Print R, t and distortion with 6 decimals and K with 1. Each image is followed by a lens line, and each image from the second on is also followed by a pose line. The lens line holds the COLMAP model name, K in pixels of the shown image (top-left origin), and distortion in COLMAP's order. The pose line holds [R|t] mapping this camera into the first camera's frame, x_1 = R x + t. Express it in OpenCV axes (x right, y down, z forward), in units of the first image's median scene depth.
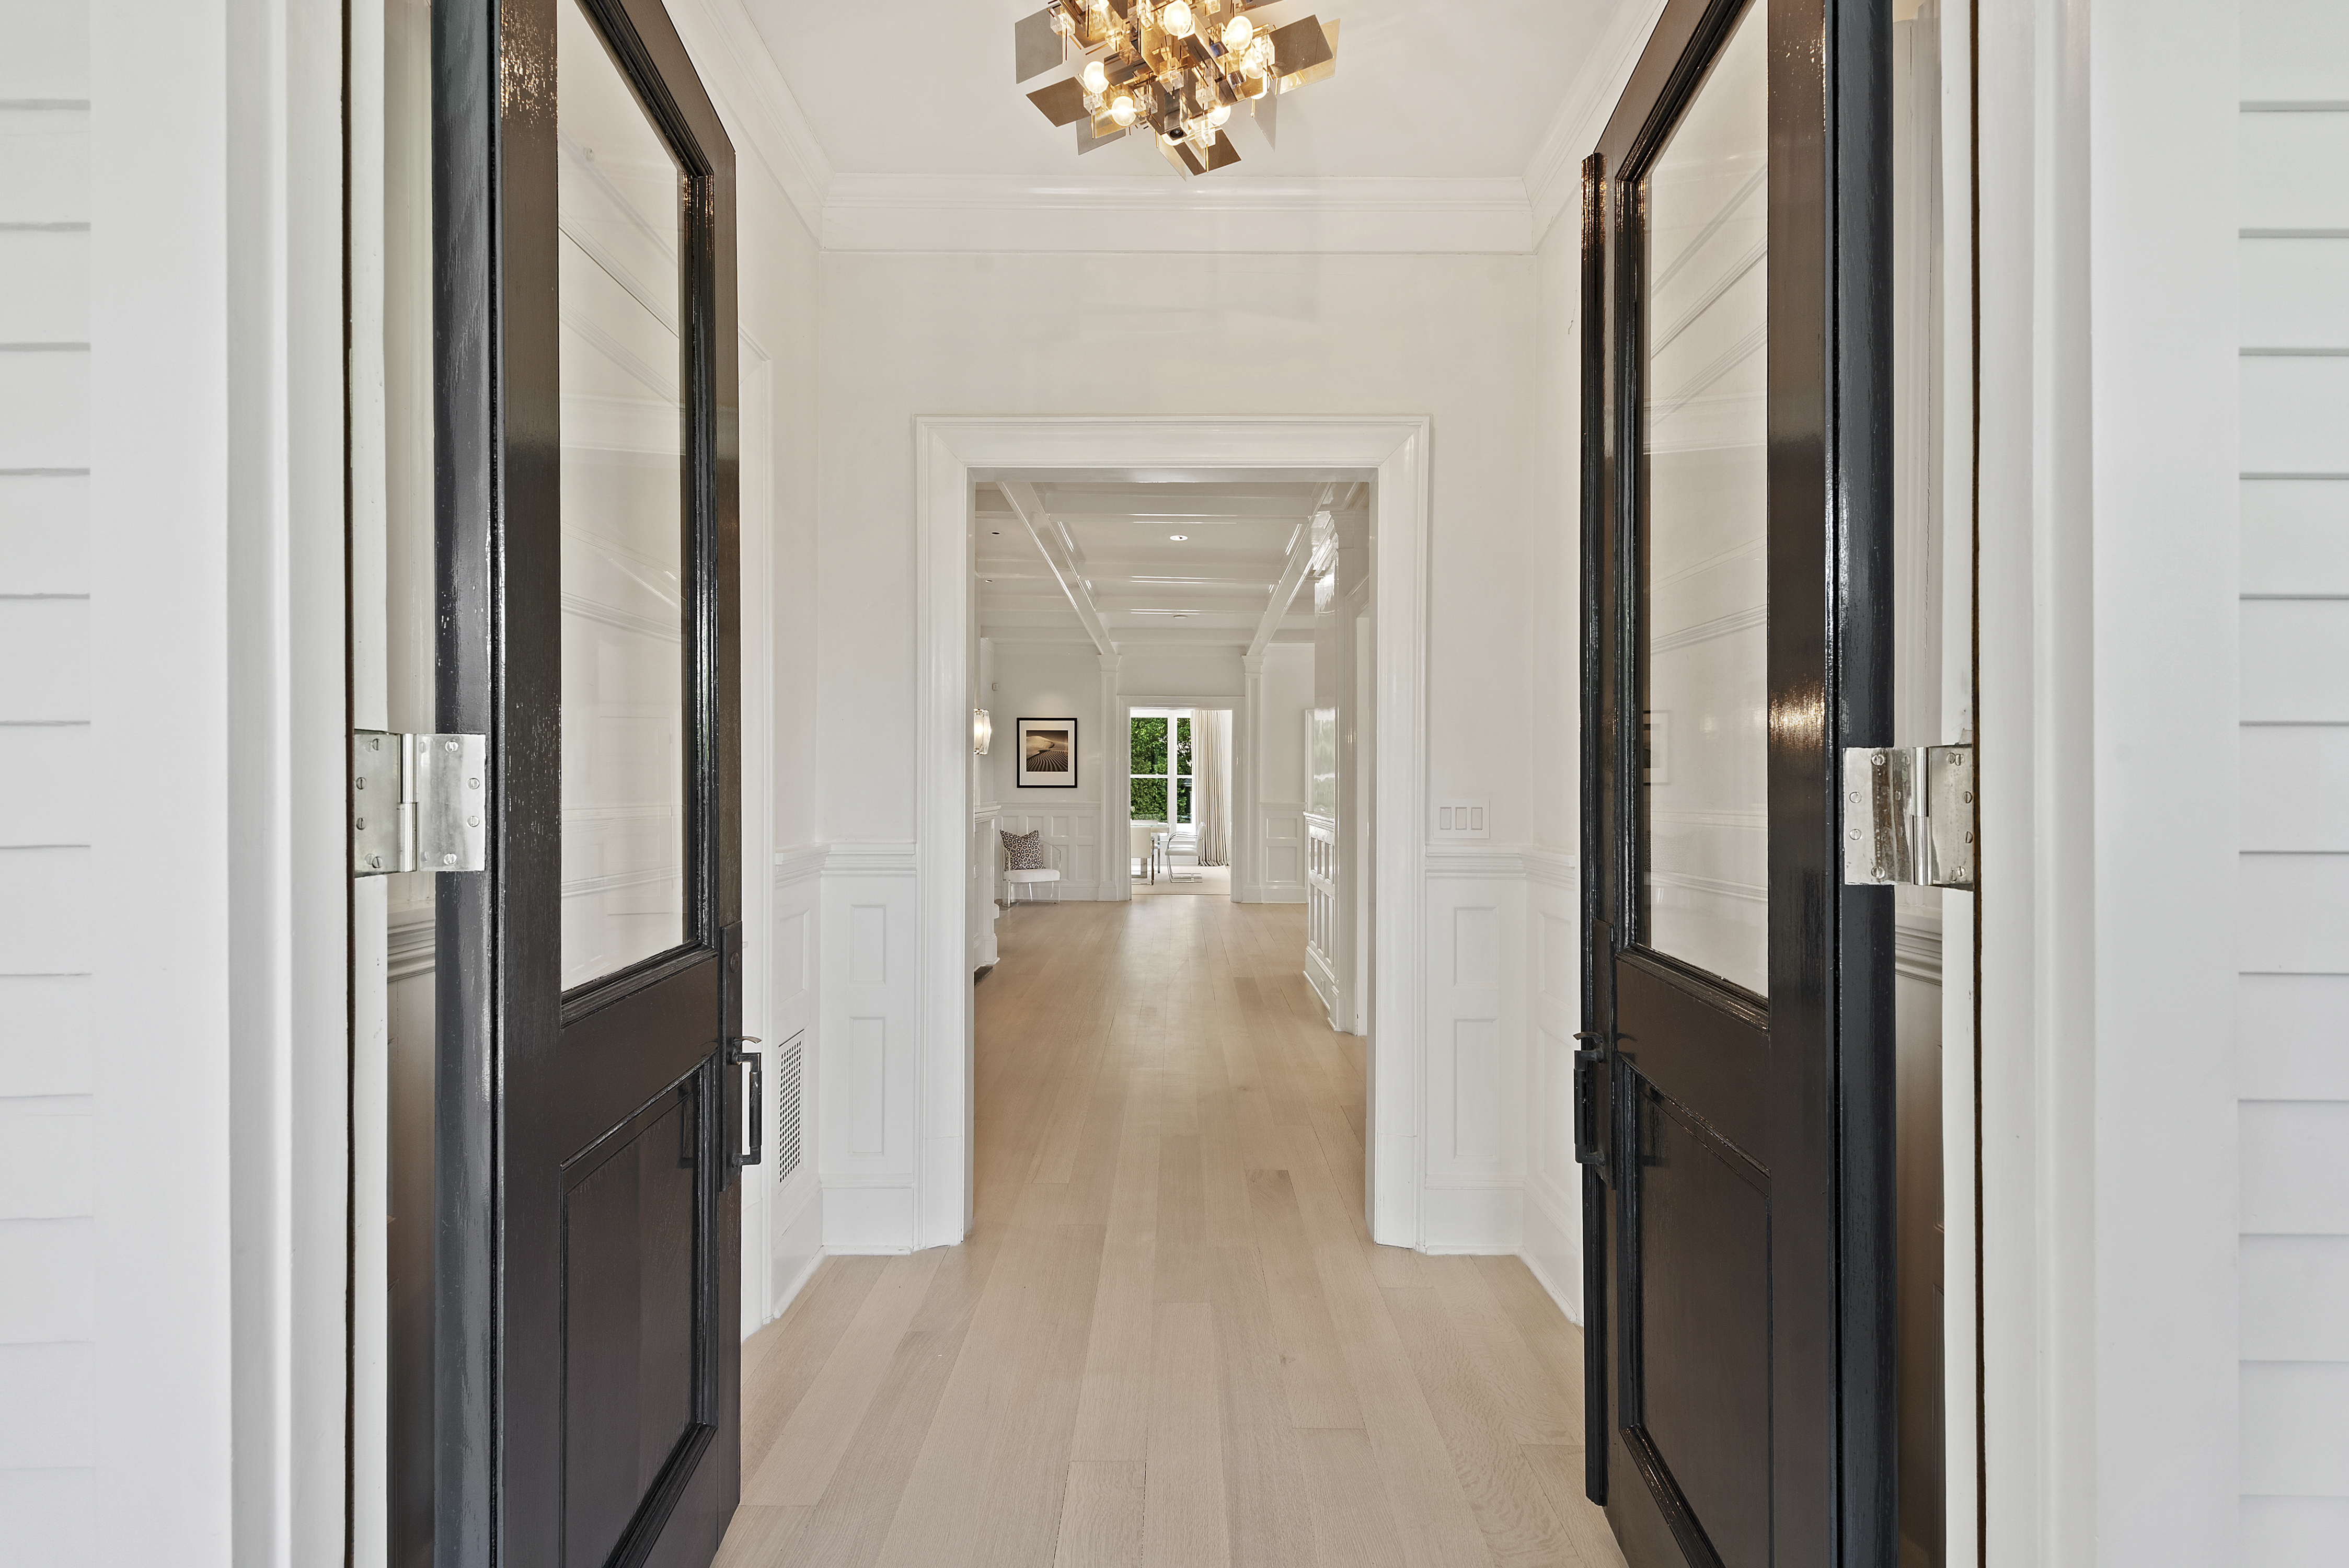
lens RADIAL K [[1016.4, 0, 1175.0], [0, 1016.4, 781.6], [0, 0, 1]] dist [0.000206, 0.000001]
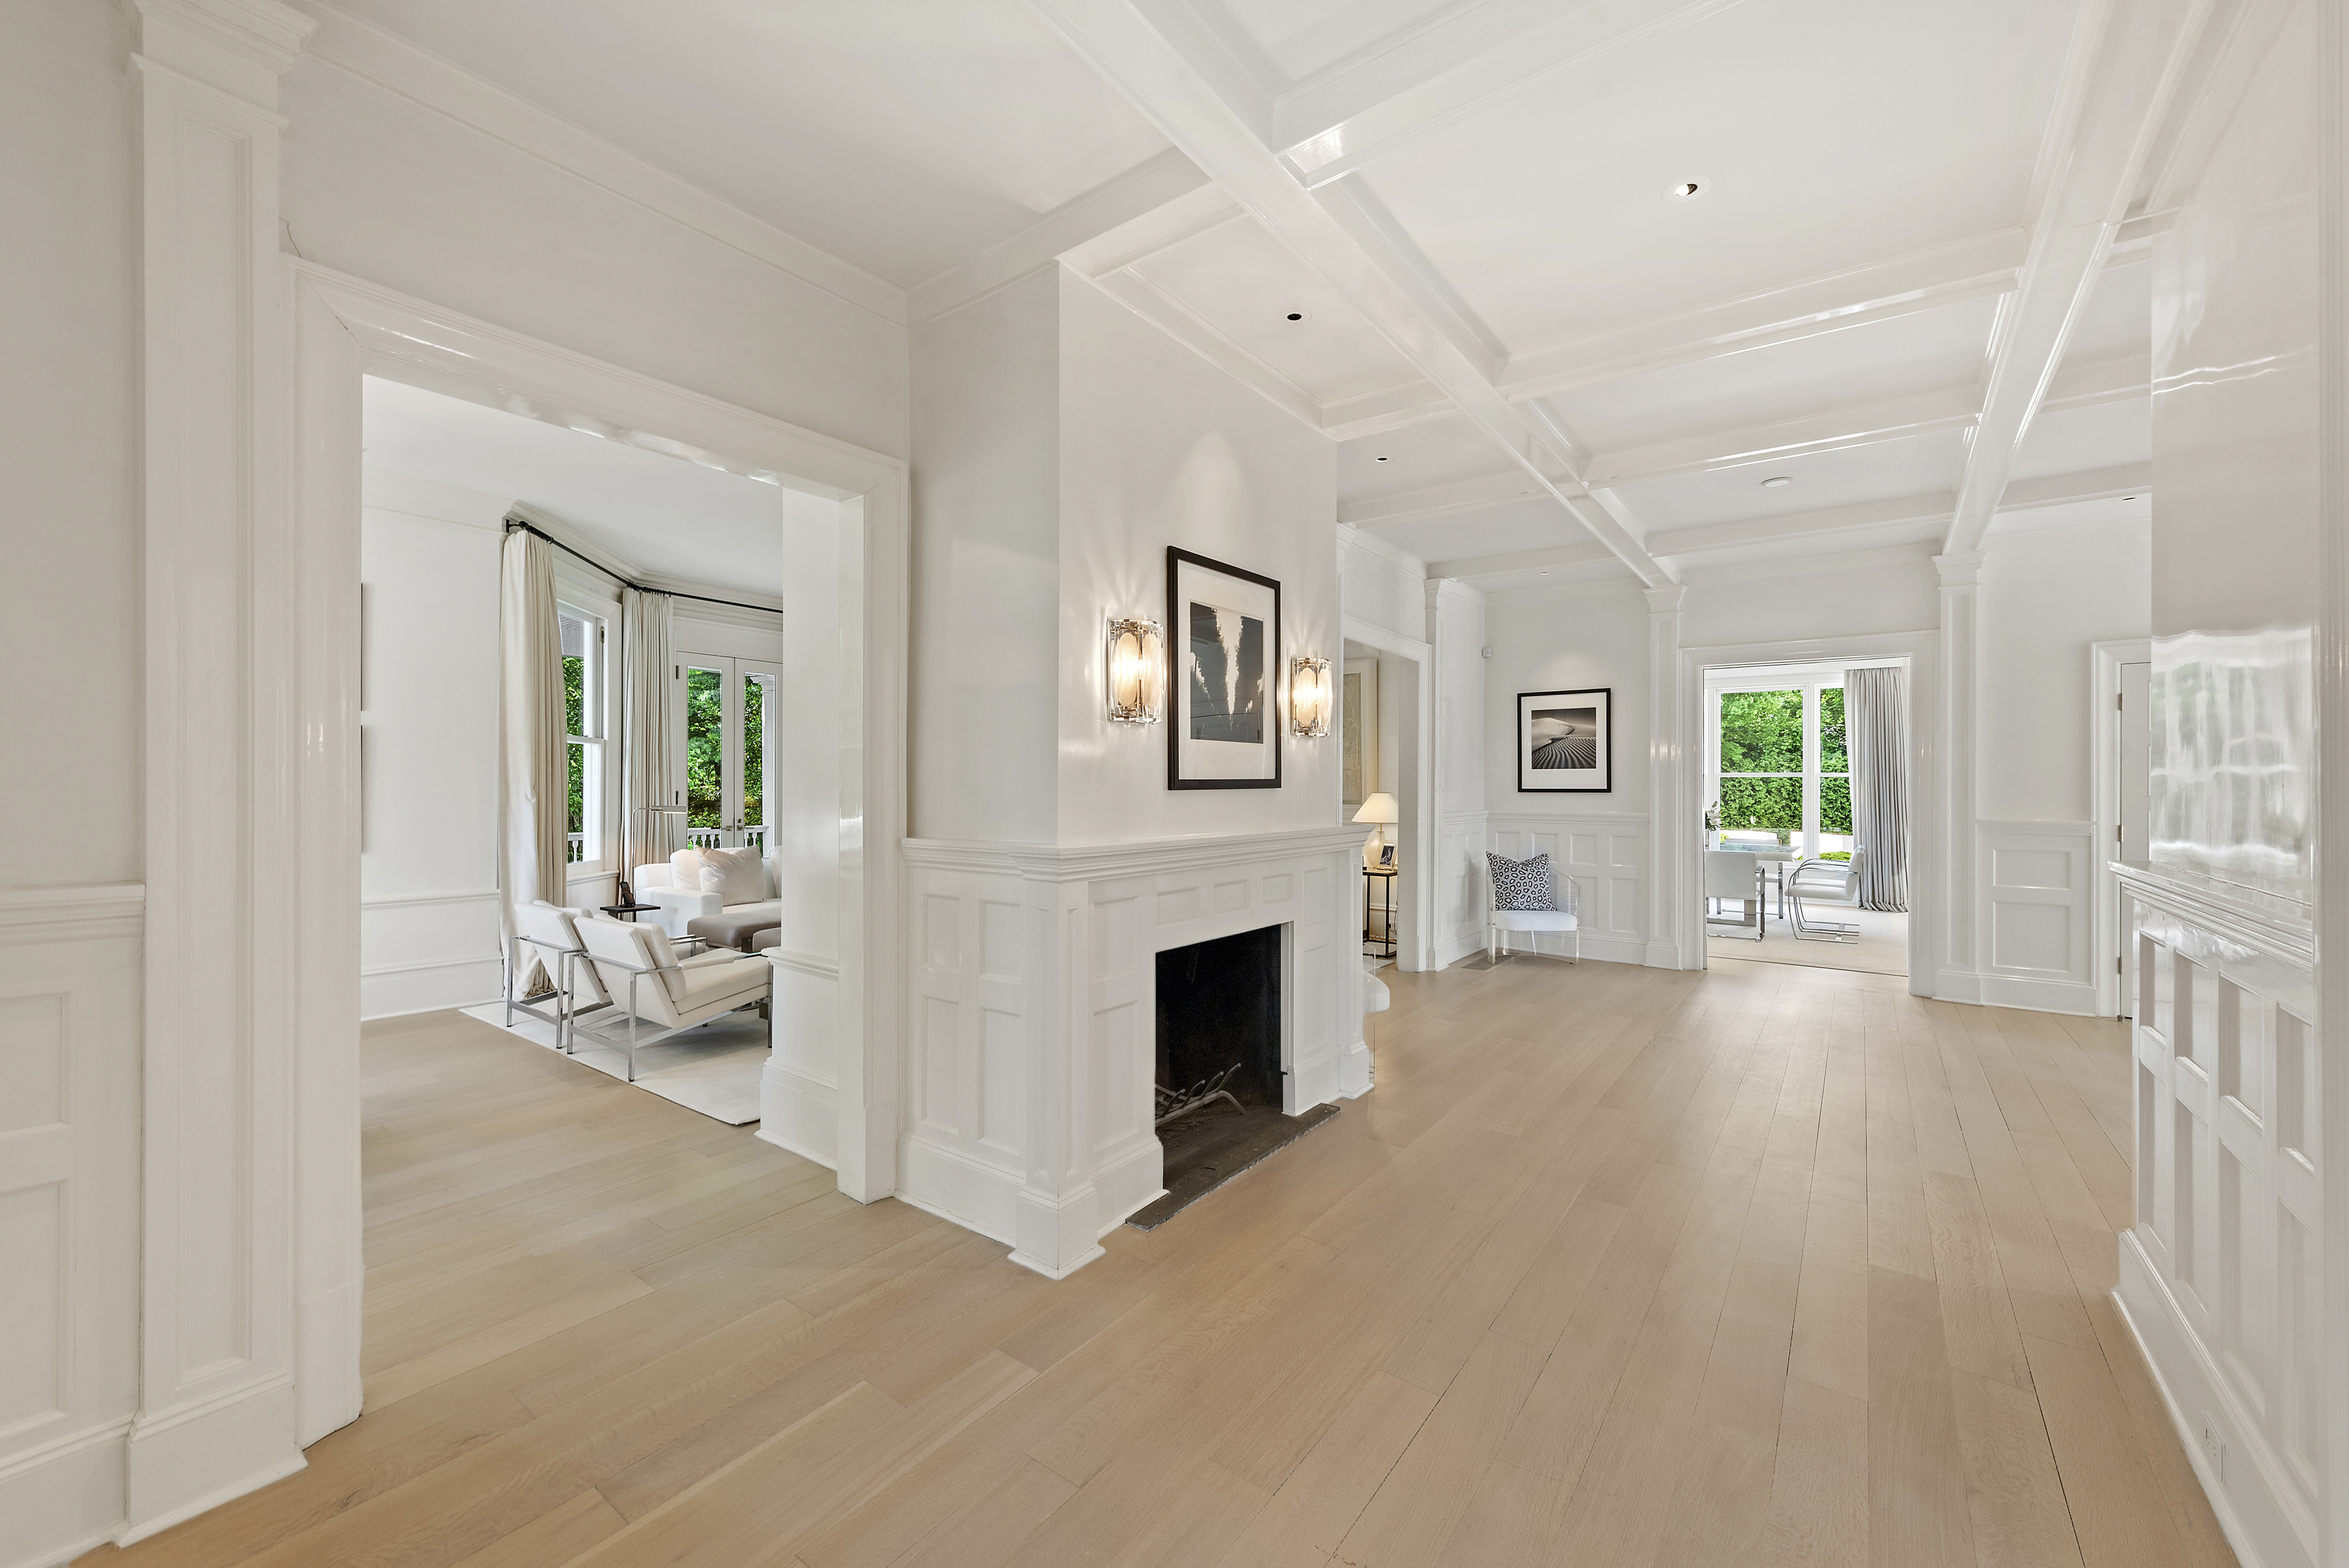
lens RADIAL K [[918.7, 0, 1163.2], [0, 918.7, 774.5], [0, 0, 1]] dist [-0.000119, -0.000084]
pose [[0.795474, -0.004542, -0.605971, 0.035718], [0.002043, 0.999986, -0.004815, -0.003658], [0.605984, 0.002592, 0.795472, 0.341869]]
